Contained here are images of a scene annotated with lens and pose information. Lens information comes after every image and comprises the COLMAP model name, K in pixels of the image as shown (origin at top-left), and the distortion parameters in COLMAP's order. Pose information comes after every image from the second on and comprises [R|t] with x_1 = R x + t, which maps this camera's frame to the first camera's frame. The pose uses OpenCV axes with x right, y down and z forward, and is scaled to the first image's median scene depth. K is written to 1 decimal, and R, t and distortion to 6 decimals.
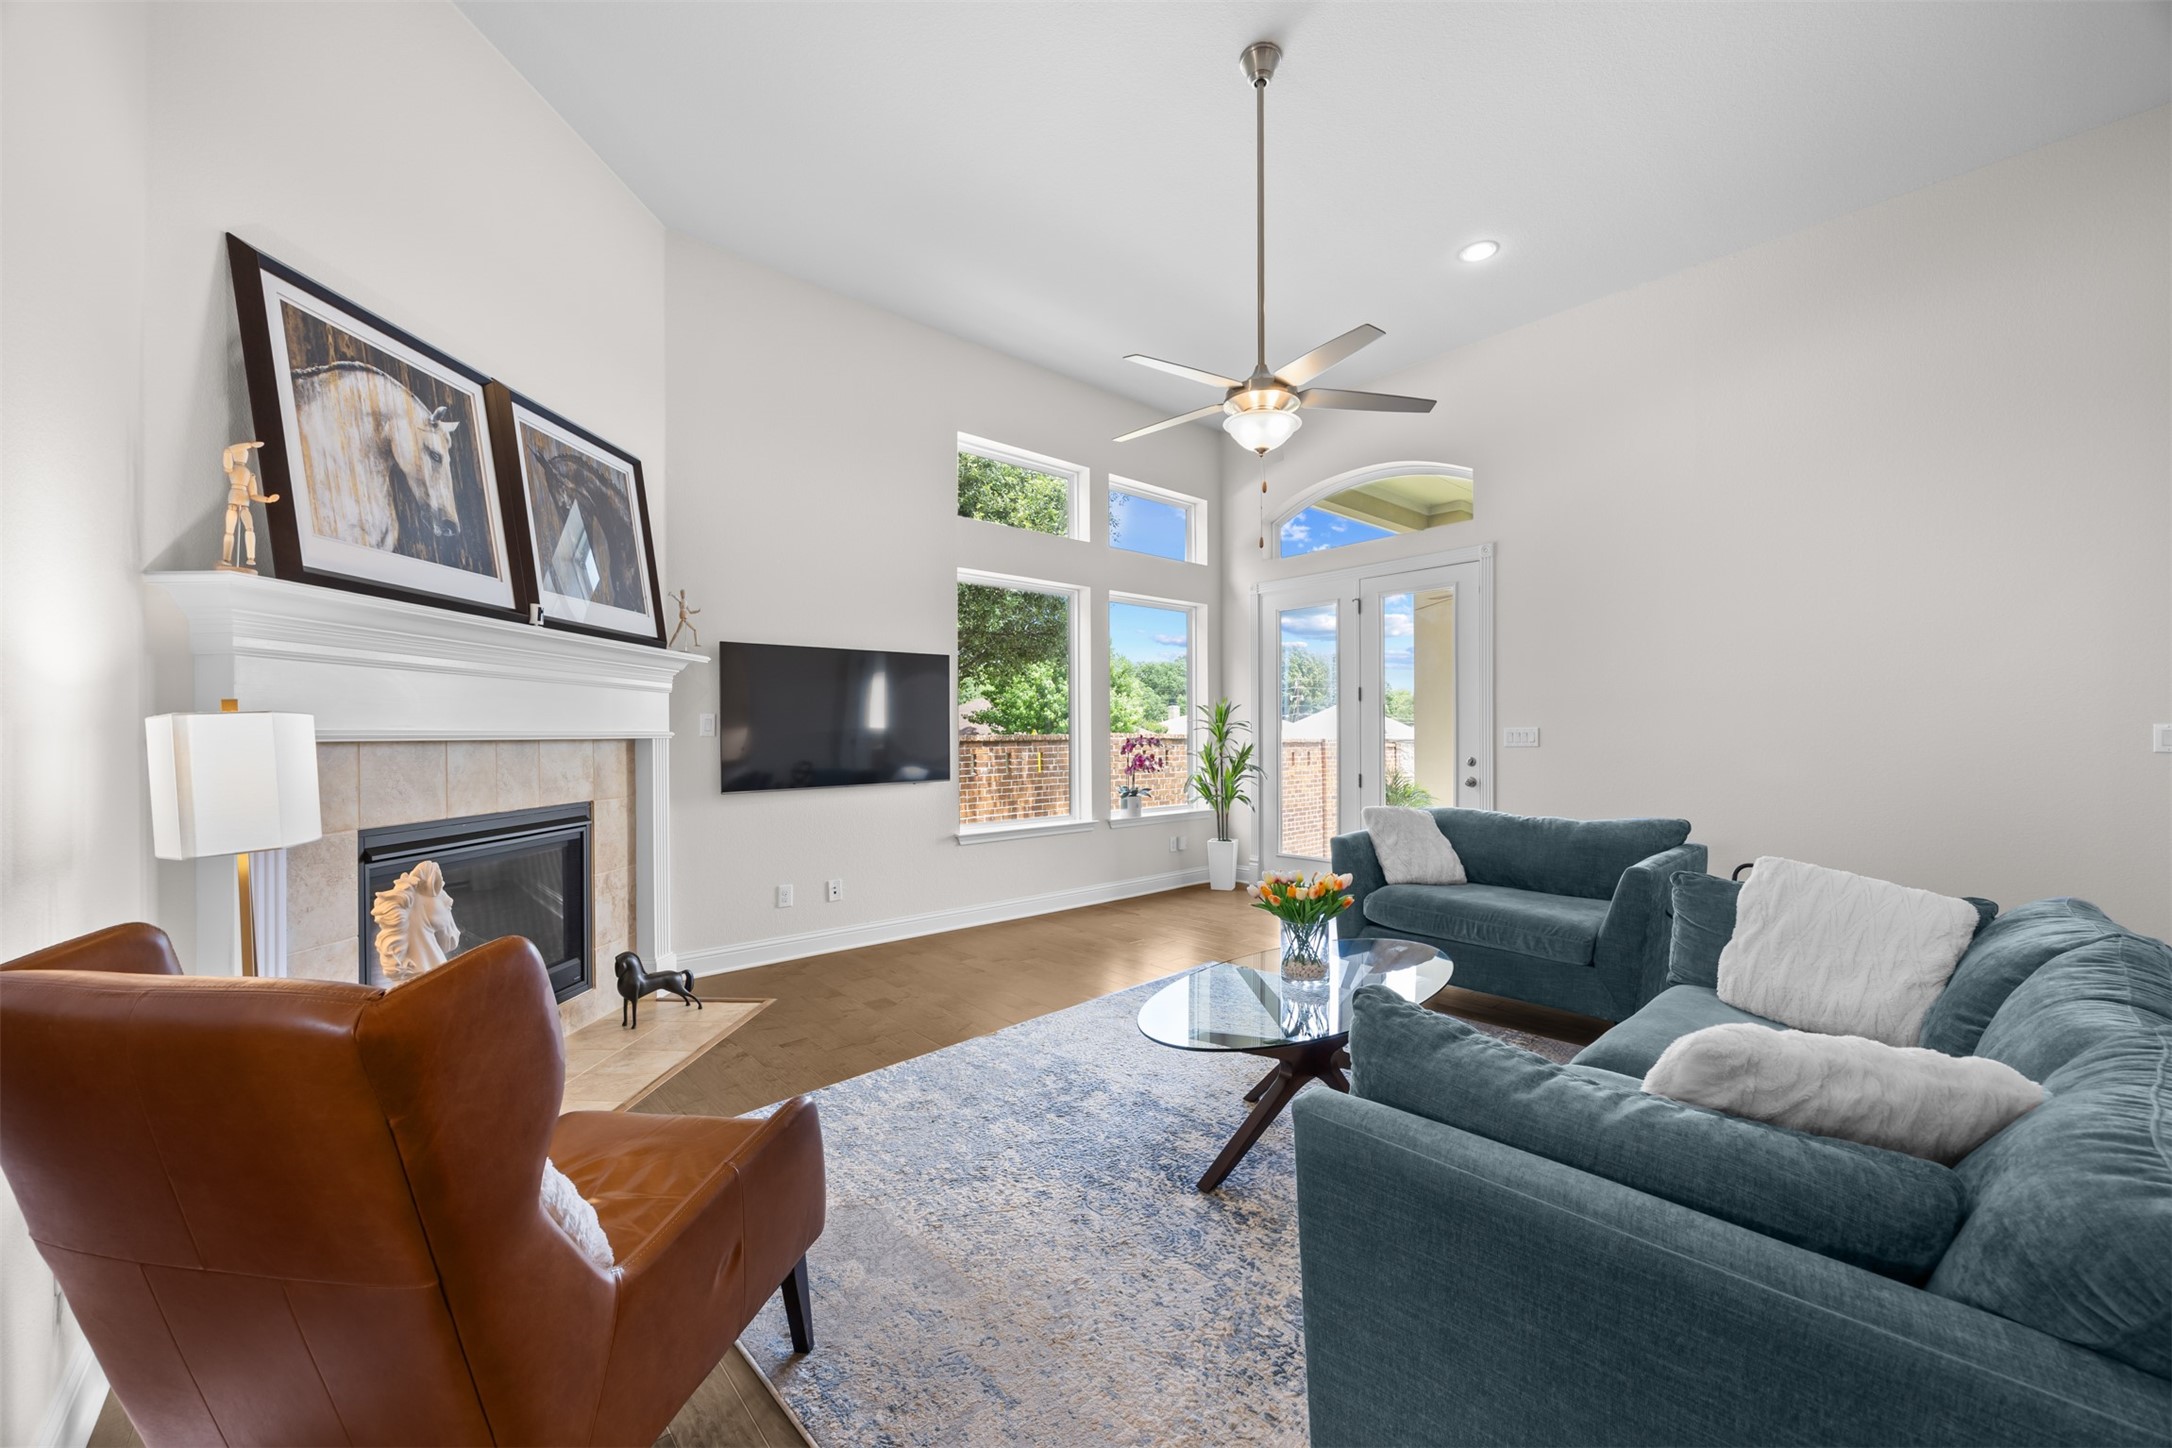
lens RADIAL K [[839.4, 0, 1098.6], [0, 839.4, 737.5], [0, 0, 1]] dist [-0.001546, -0.000324]
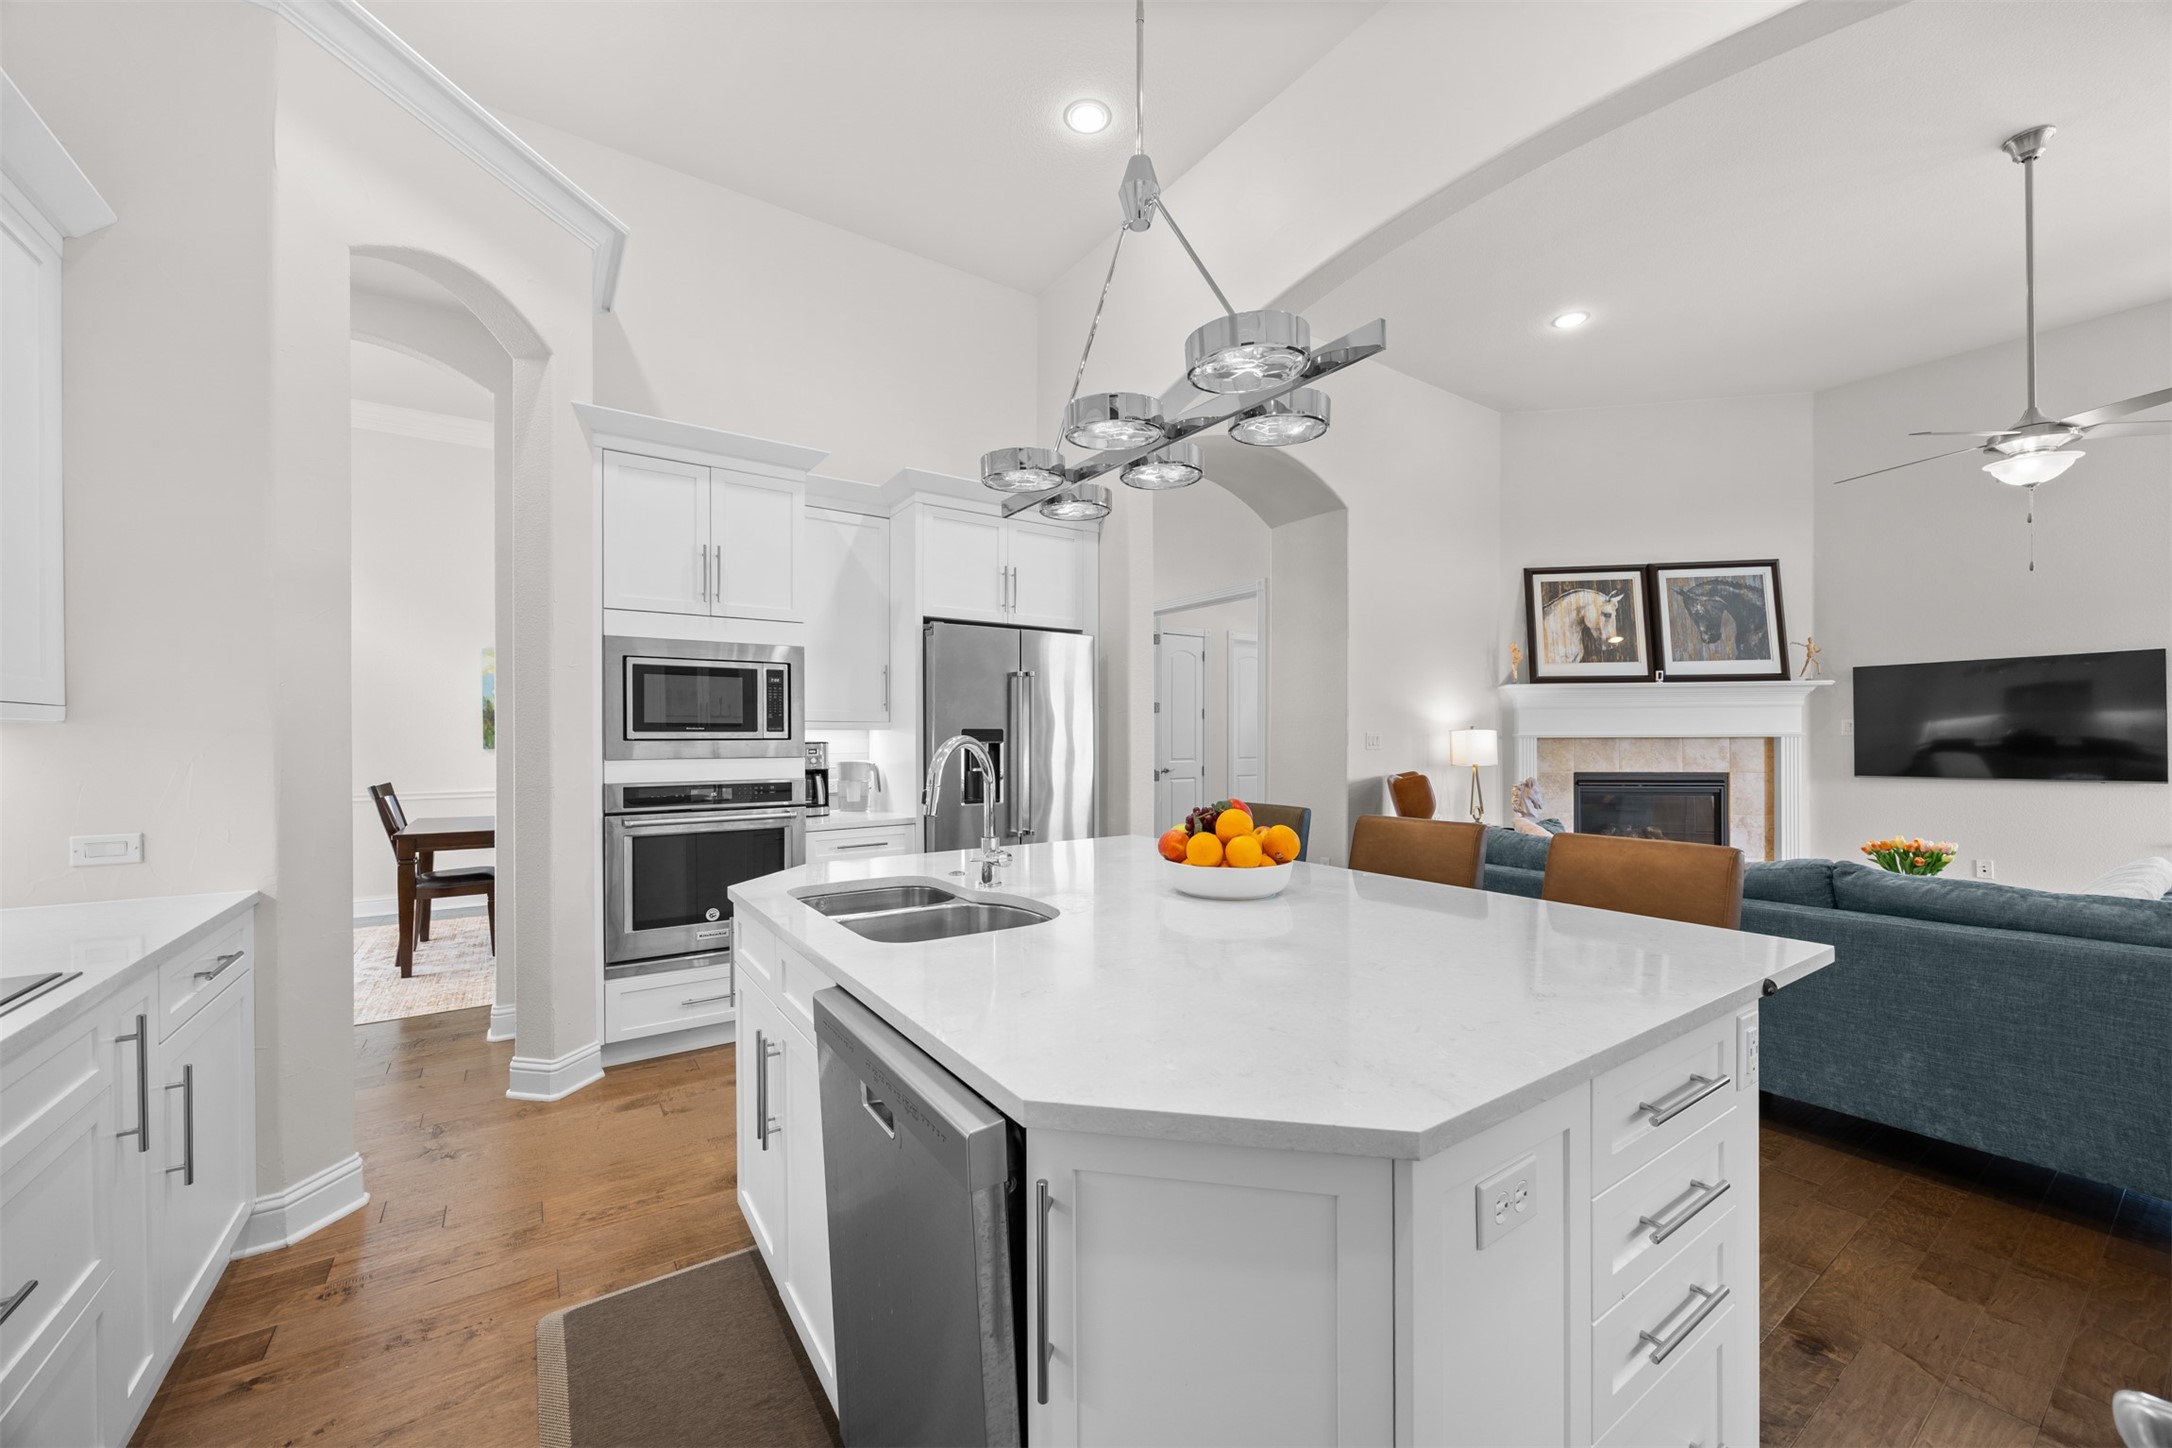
lens RADIAL K [[839.4, 0, 1080.1], [0, 839.4, 740.0], [0, 0, 1]] dist [-0.001546, -0.000324]
pose [[-0.118750, 0.005668, -0.992908, 1.430253], [0.002306, 0.999983, 0.005433, -0.005035], [0.992921, -0.001645, -0.118761, -0.147383]]
